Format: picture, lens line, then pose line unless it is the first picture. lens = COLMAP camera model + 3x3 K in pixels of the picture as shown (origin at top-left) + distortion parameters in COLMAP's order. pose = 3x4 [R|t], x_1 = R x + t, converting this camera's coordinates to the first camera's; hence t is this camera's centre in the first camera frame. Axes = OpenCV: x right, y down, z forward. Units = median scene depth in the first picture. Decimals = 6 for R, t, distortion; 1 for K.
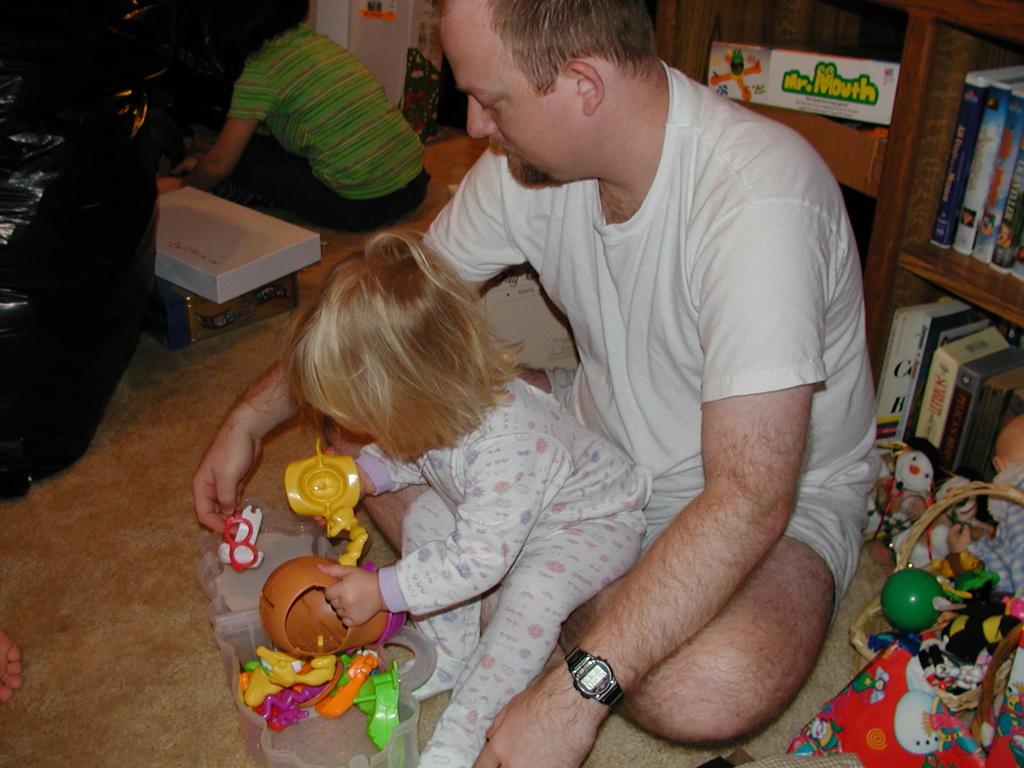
lens RADIAL K [[1136.2, 0, 512.0], [0, 1136.2, 384.0], [0, 0, 1]] dist [-0.180149, 0.228576]
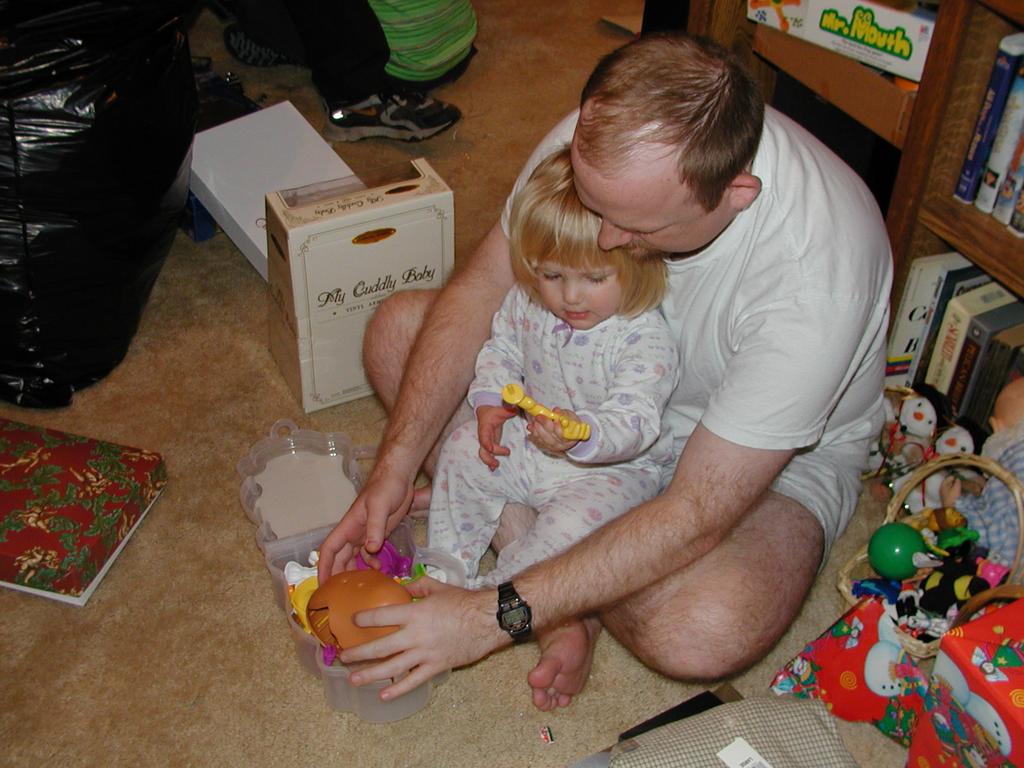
lens RADIAL K [[1289.5, 0, 512.0], [0, 1289.5, 384.0], [0, 0, 1]] dist [-0.166584, 0.522721]
pose [[0.999425, 0.030402, -0.014994, -0.005439], [-0.027521, 0.985952, 0.164748, -0.146315], [0.019792, -0.164241, 0.986222, -0.198289]]
